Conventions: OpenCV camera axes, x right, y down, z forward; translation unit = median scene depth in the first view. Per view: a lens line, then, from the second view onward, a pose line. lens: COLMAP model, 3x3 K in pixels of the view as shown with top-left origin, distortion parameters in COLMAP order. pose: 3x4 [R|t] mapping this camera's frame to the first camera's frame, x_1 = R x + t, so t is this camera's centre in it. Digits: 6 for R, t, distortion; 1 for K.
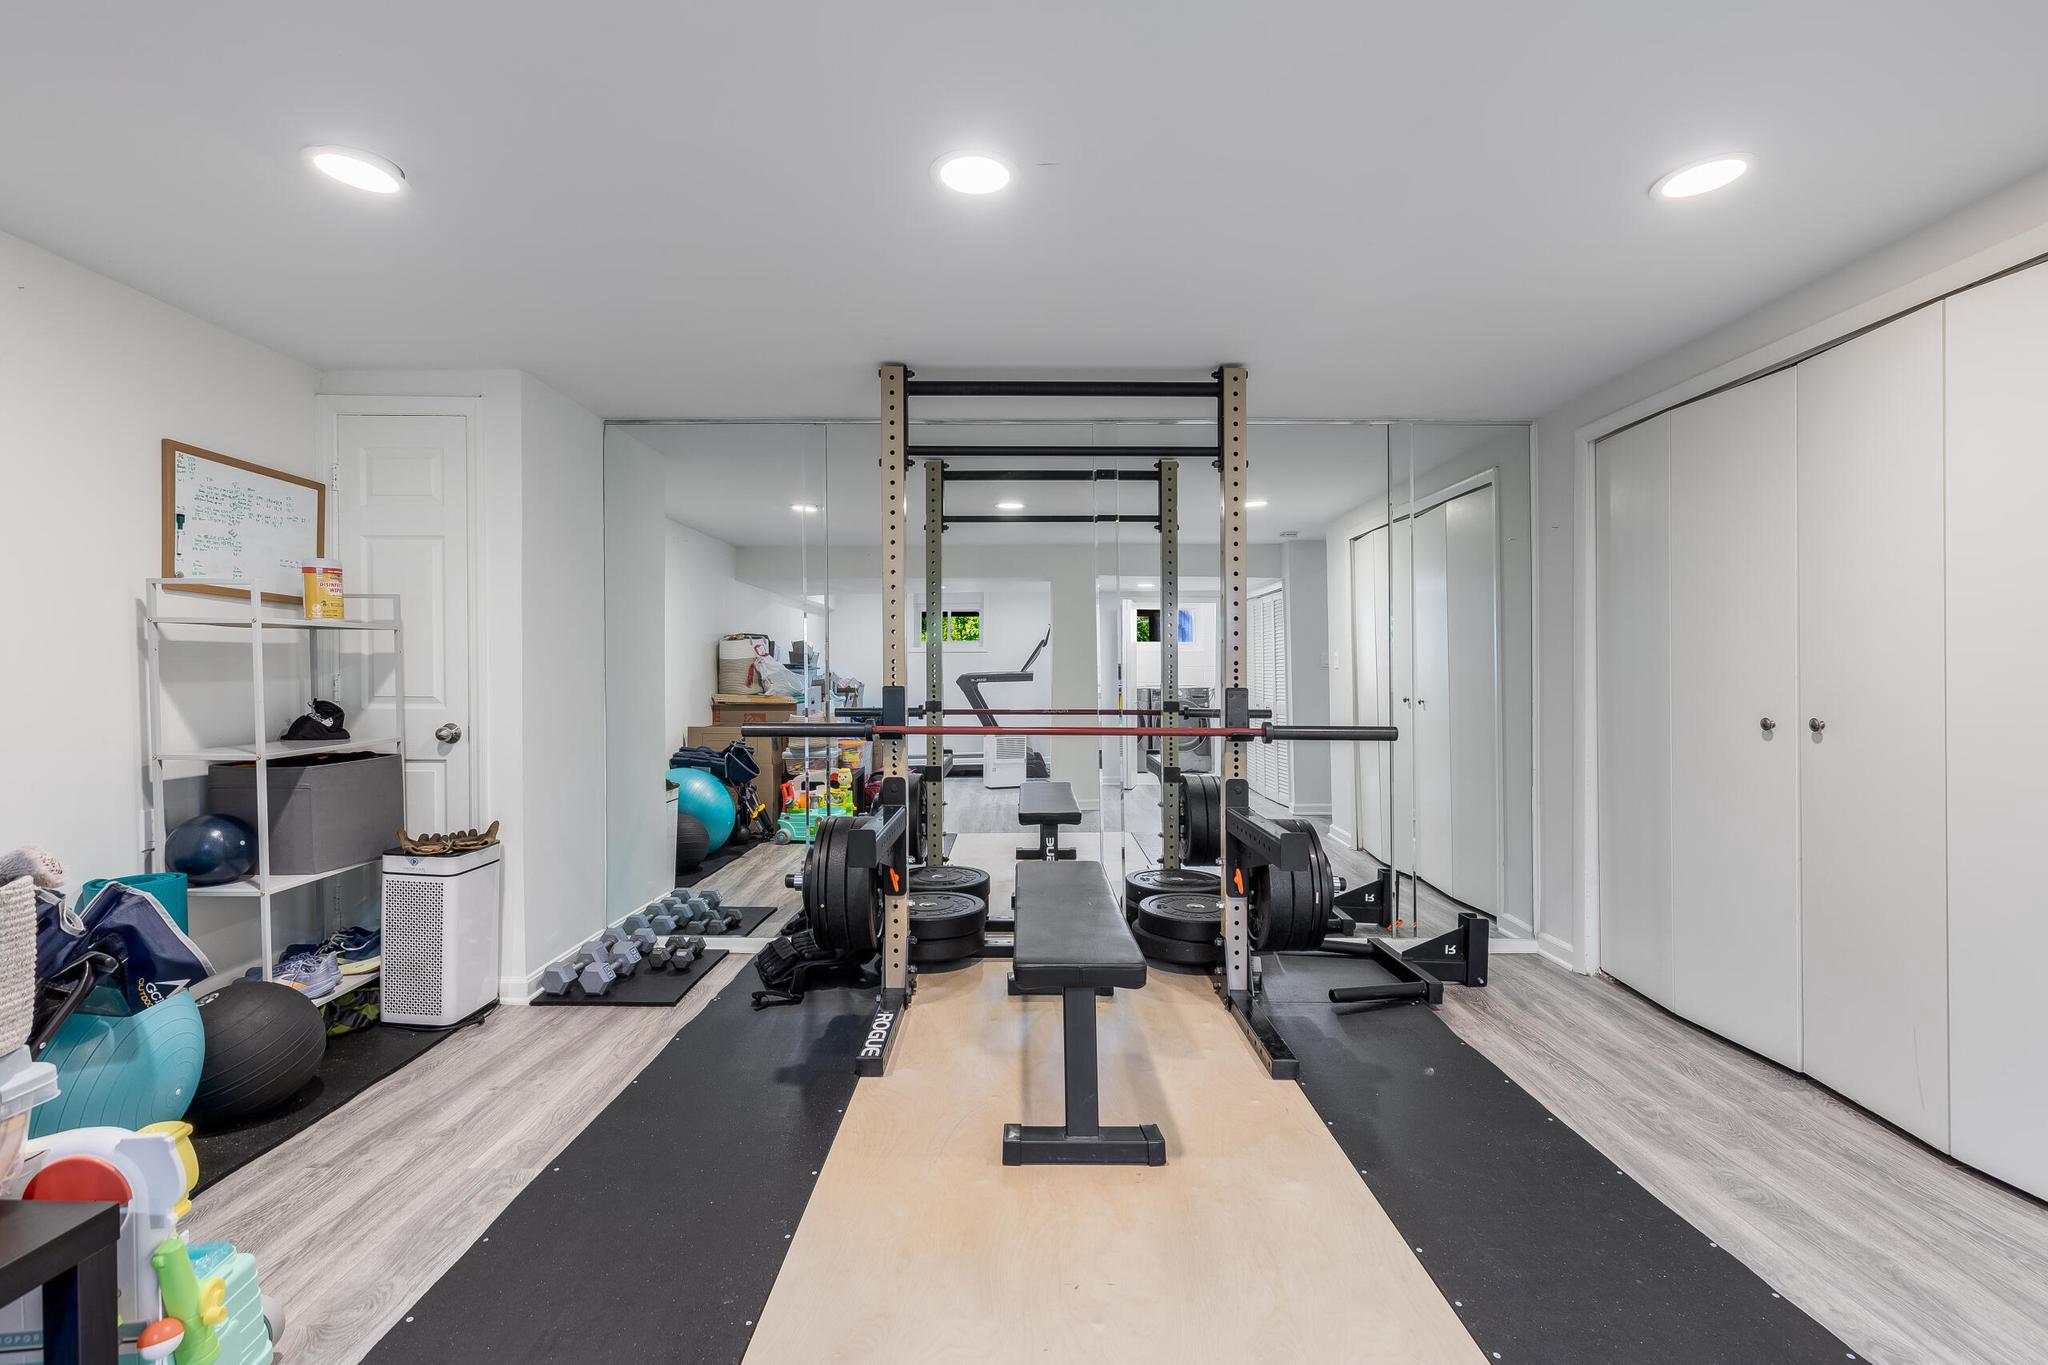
lens RADIAL K [[915.5, 0, 1019.7], [0, 915.5, 689.5], [0, 0, 1]] dist [-0.000053, -0.000146]
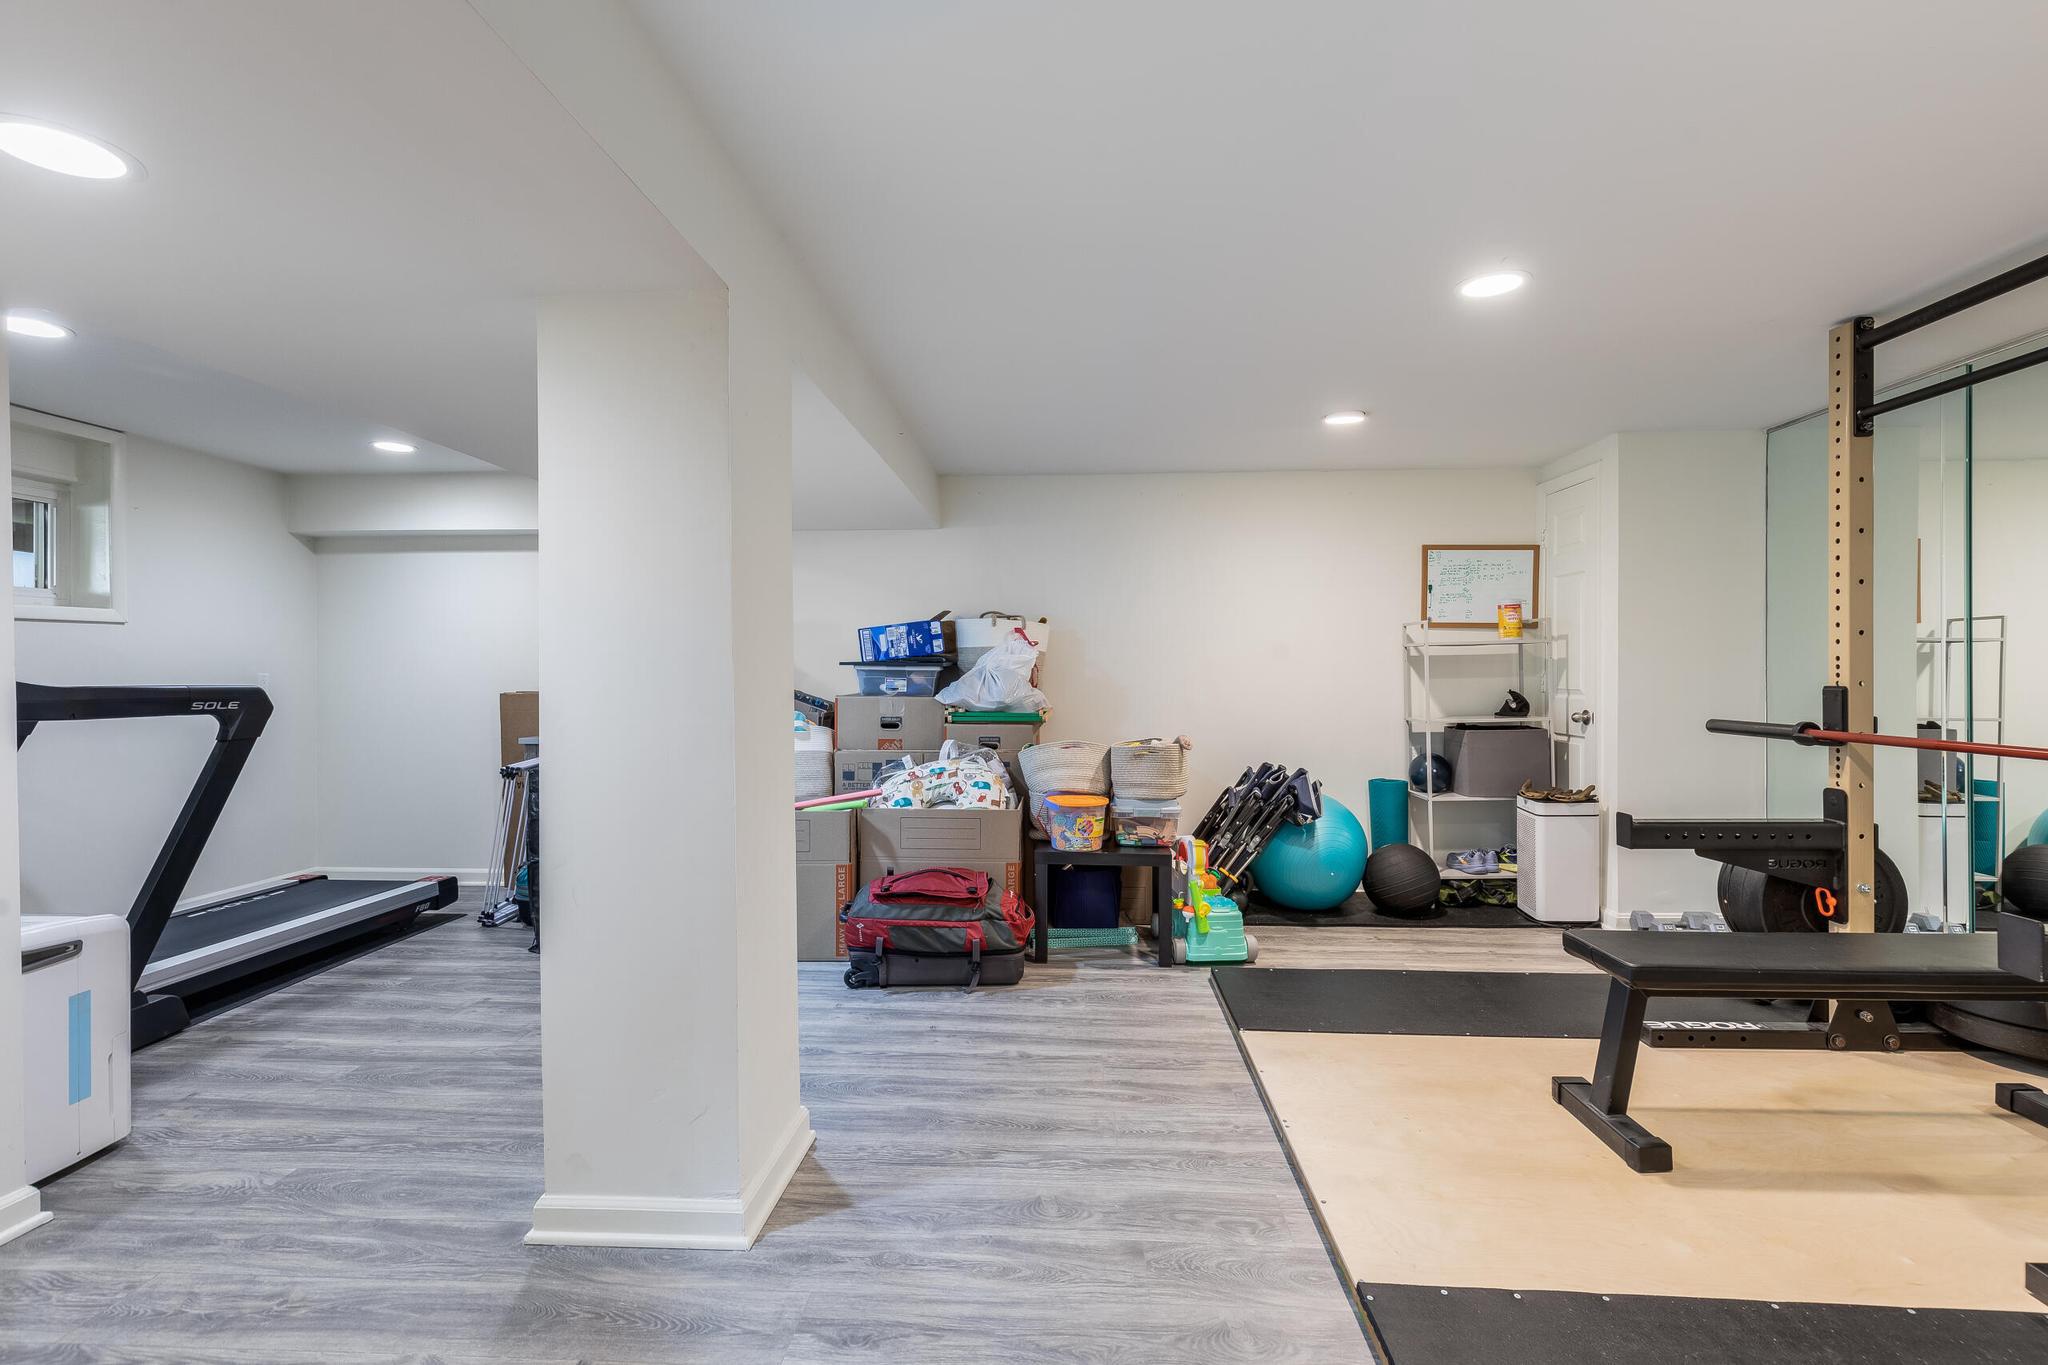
lens RADIAL K [[915.5, 0, 1024.8], [0, 915.5, 677.3], [0, 0, 1]] dist [-0.000053, -0.000146]
pose [[-0.047264, 0.001988, -0.998880, 0.831198], [-0.011207, 0.999934, 0.002520, -0.005437], [0.998820, 0.011314, -0.047239, 0.268777]]
